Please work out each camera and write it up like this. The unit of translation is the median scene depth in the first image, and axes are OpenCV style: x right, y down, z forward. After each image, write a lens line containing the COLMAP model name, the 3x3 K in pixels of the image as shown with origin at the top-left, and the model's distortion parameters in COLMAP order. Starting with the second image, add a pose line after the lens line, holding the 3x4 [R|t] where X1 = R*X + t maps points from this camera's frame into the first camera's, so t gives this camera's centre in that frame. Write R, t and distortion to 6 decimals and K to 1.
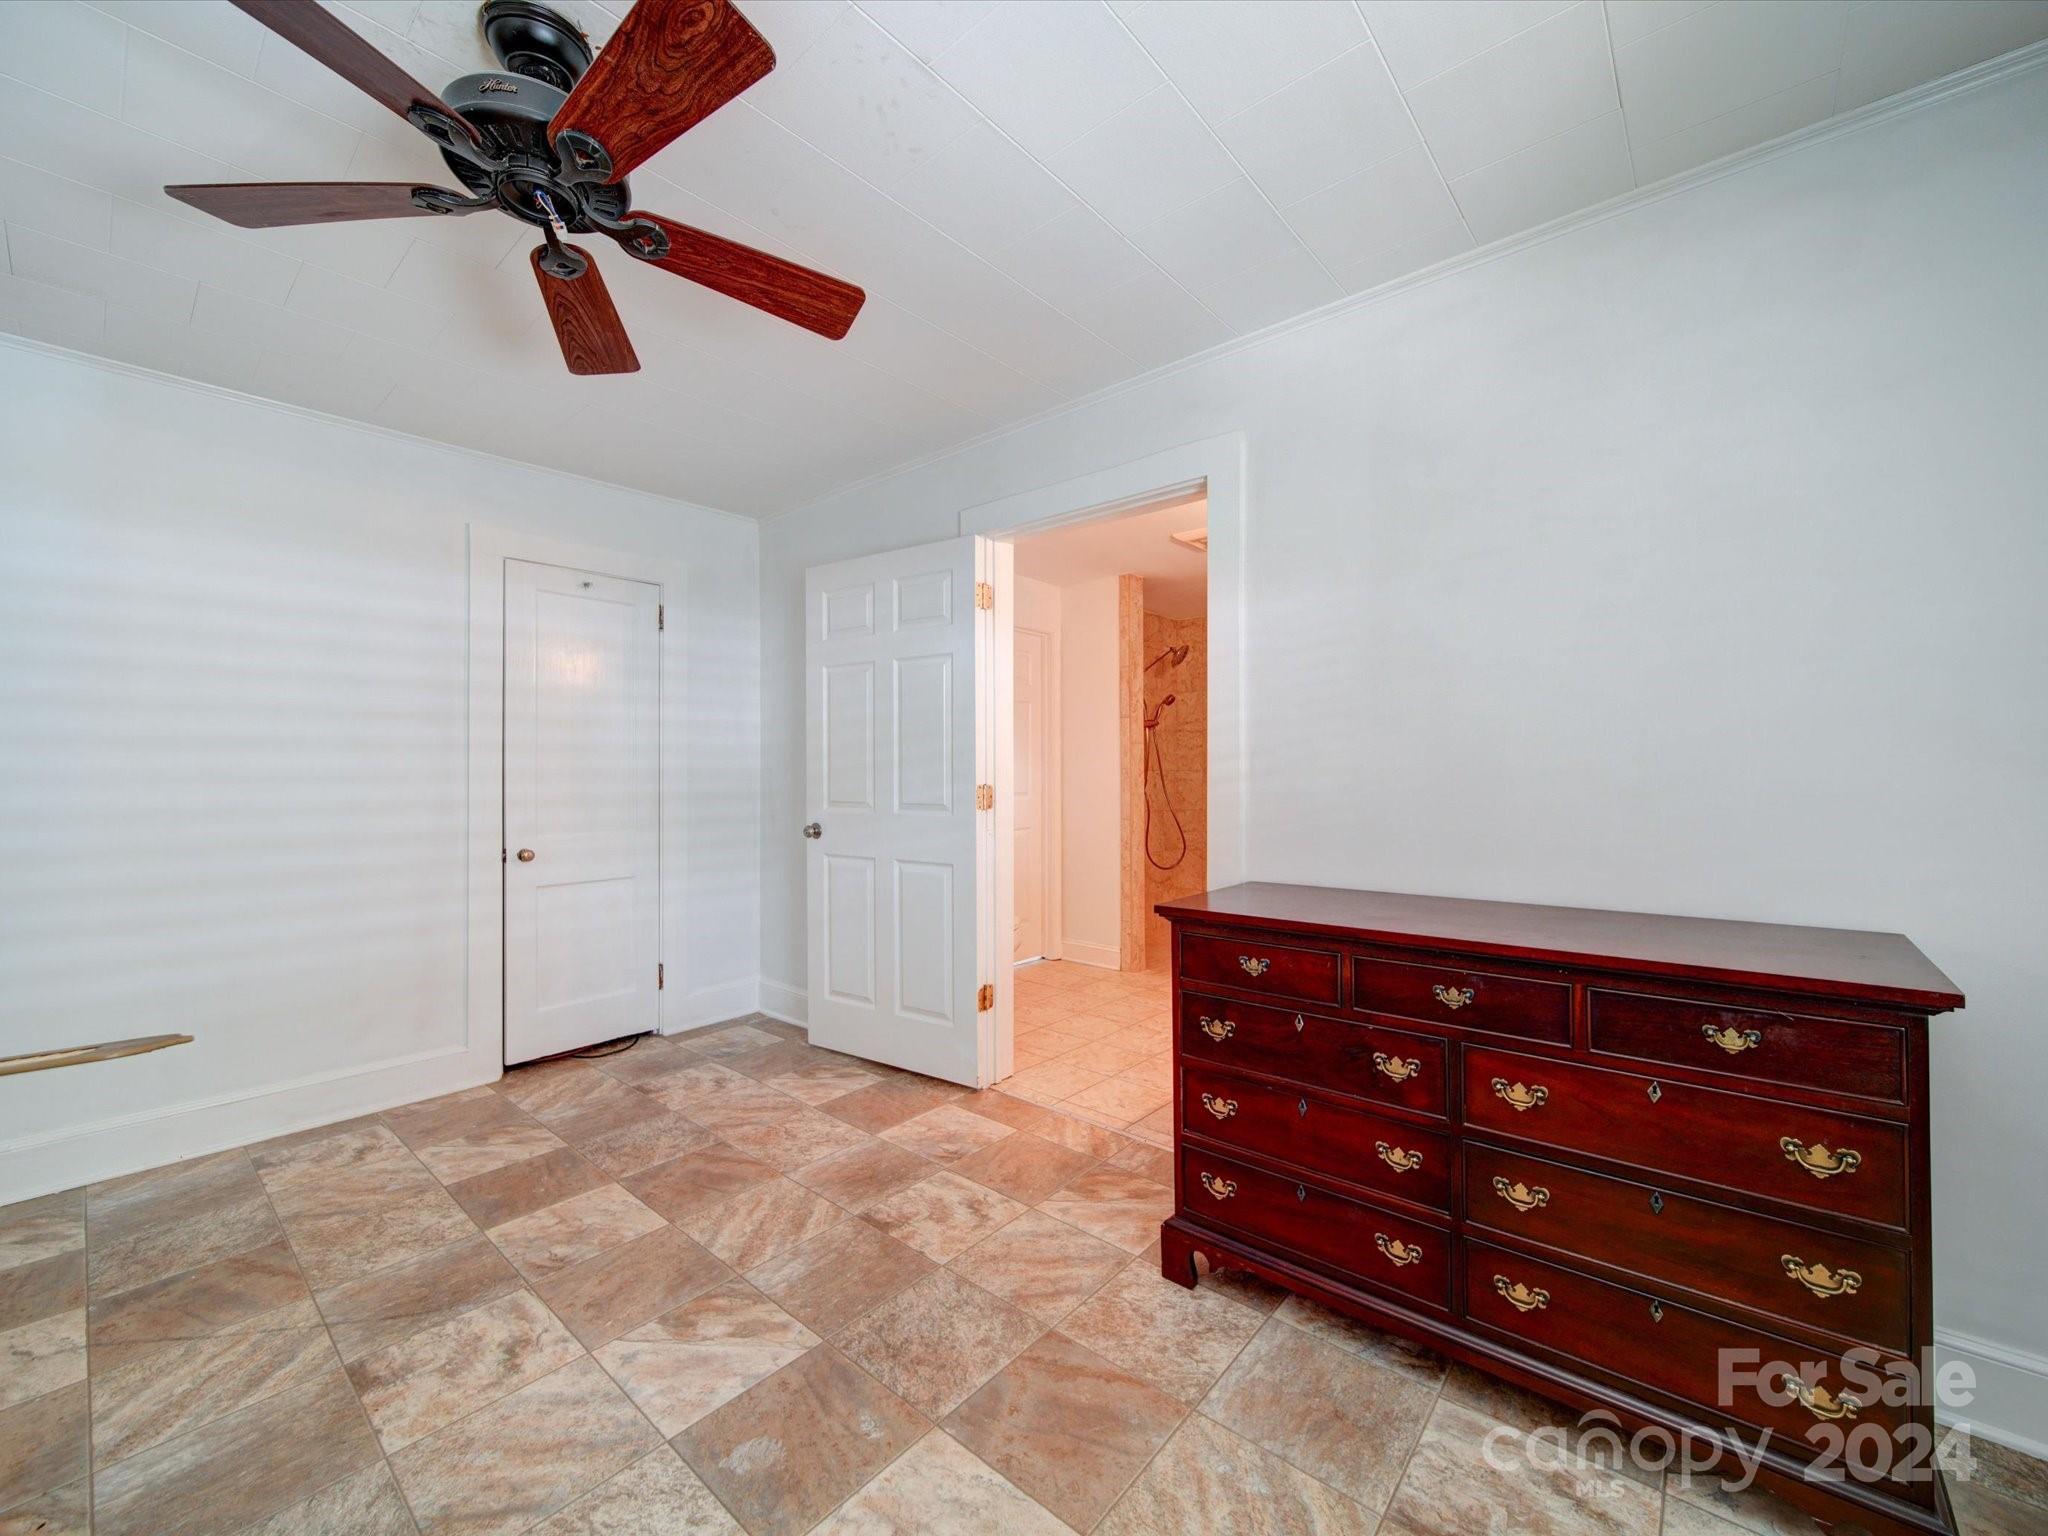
lens RADIAL K [[815.9, 0, 1030.9], [0, 815.9, 772.4], [0, 0, 1]] dist [-0.001054, -0.000611]
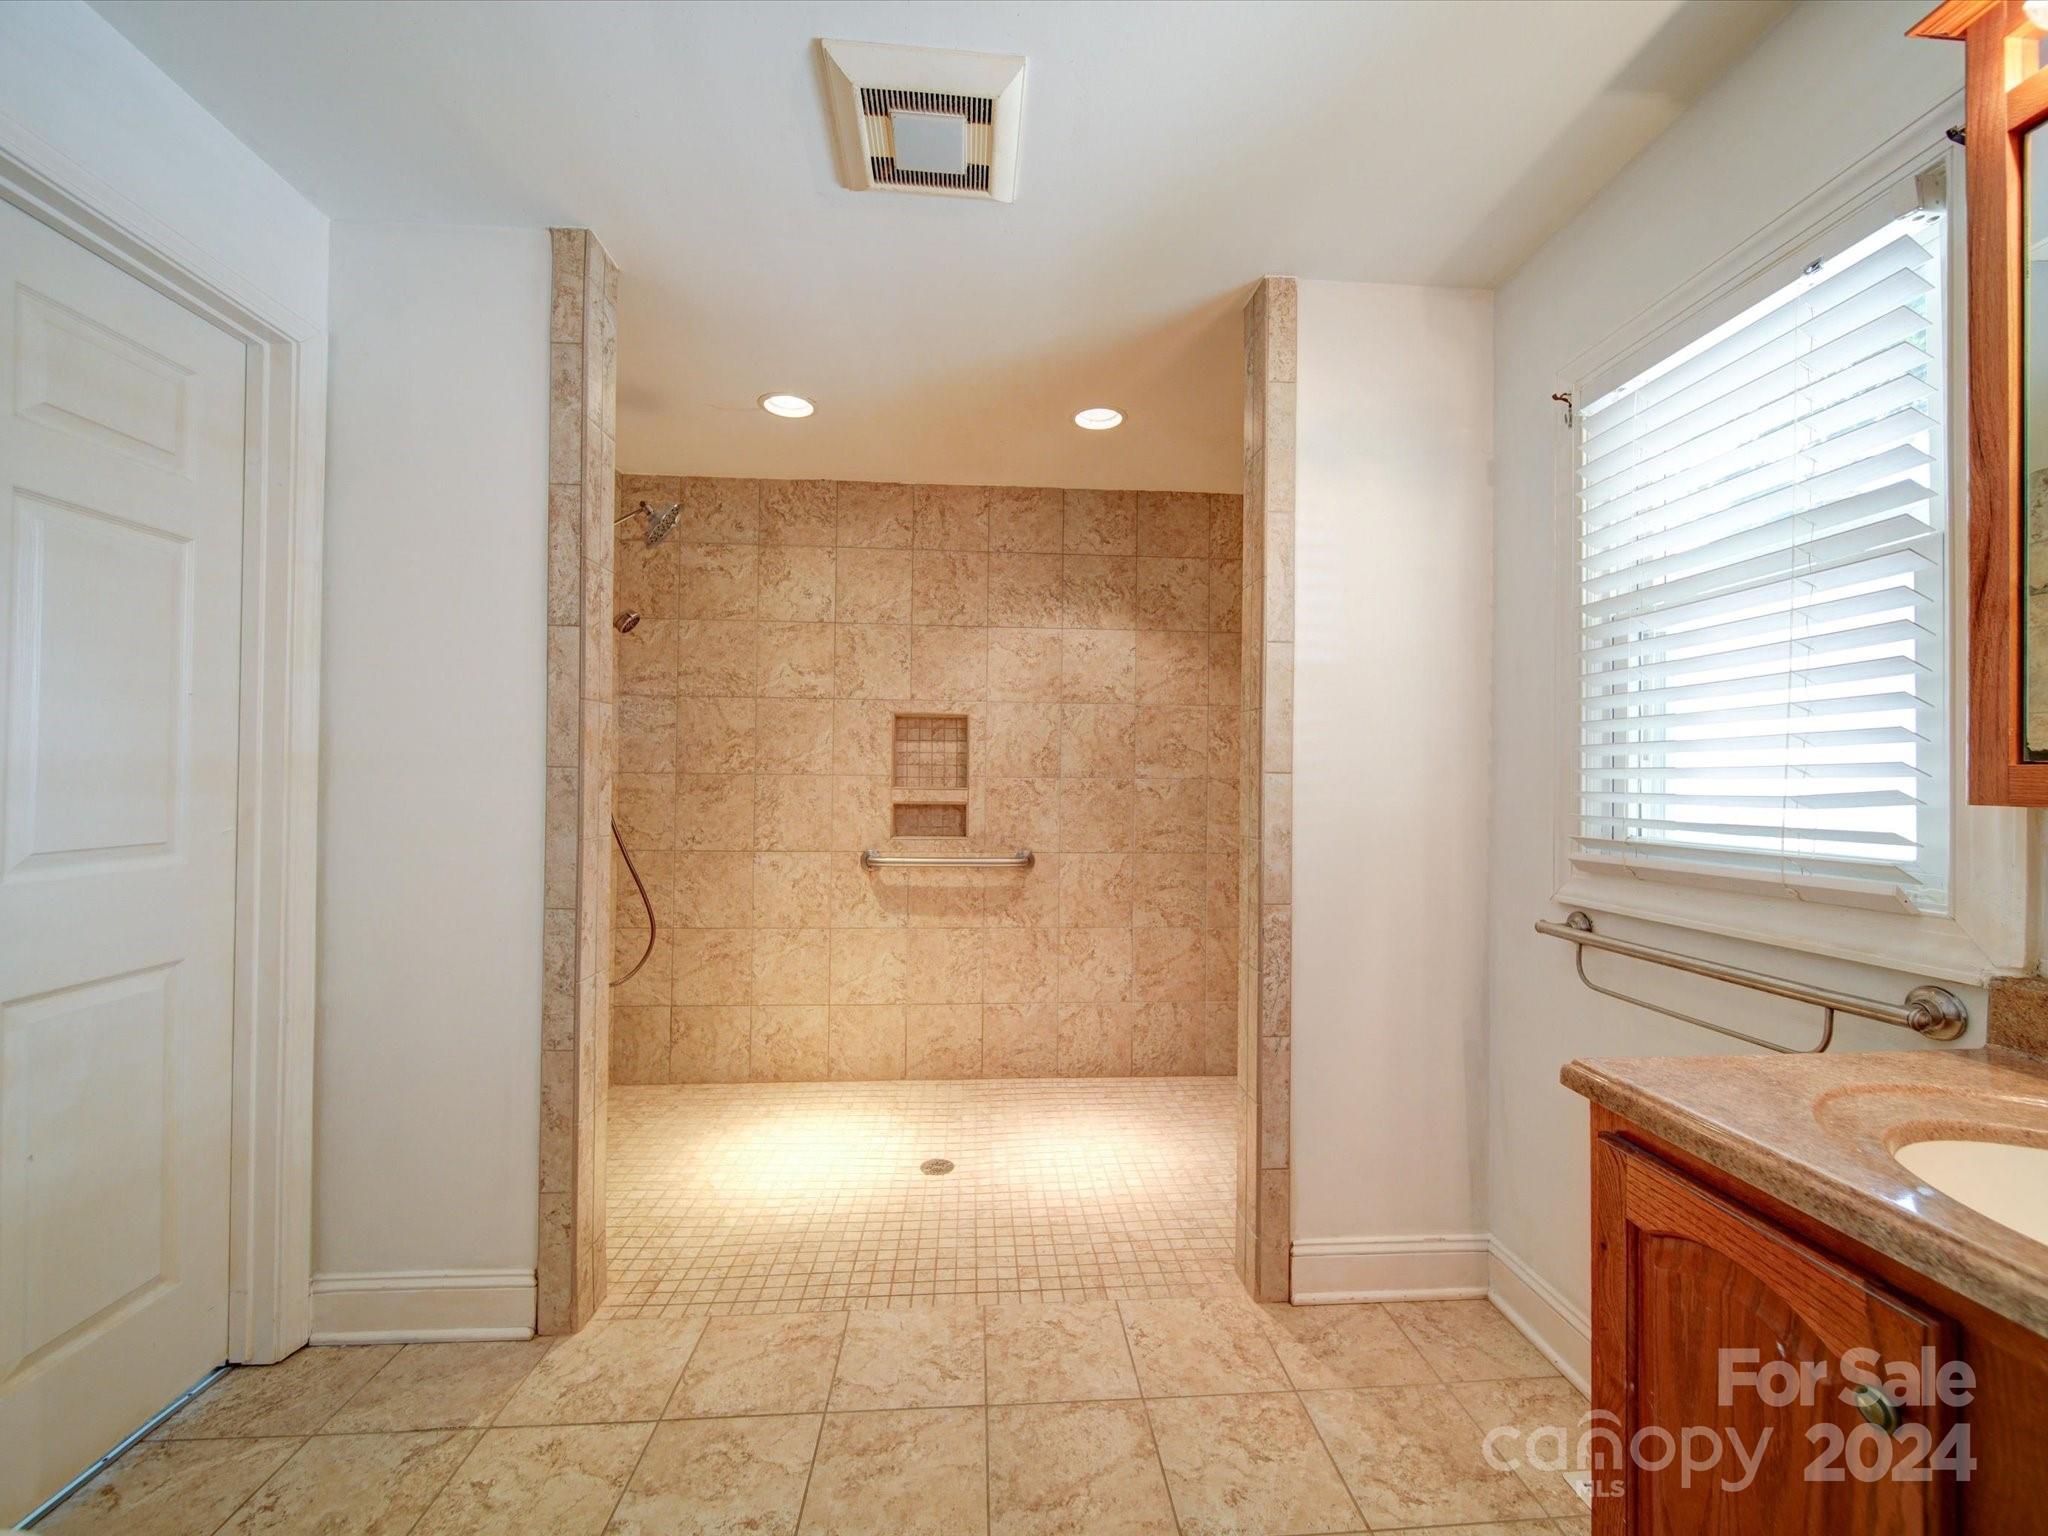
lens RADIAL K [[815.9, 0, 1026.7], [0, 815.9, 769.8], [0, 0, 1]] dist [-0.001054, -0.000611]
pose [[0.711406, 0.013949, 0.702643, 0.009165], [-0.008192, 0.999900, -0.011556, -0.001142], [-0.702734, 0.002465, 0.711448, 0.626025]]
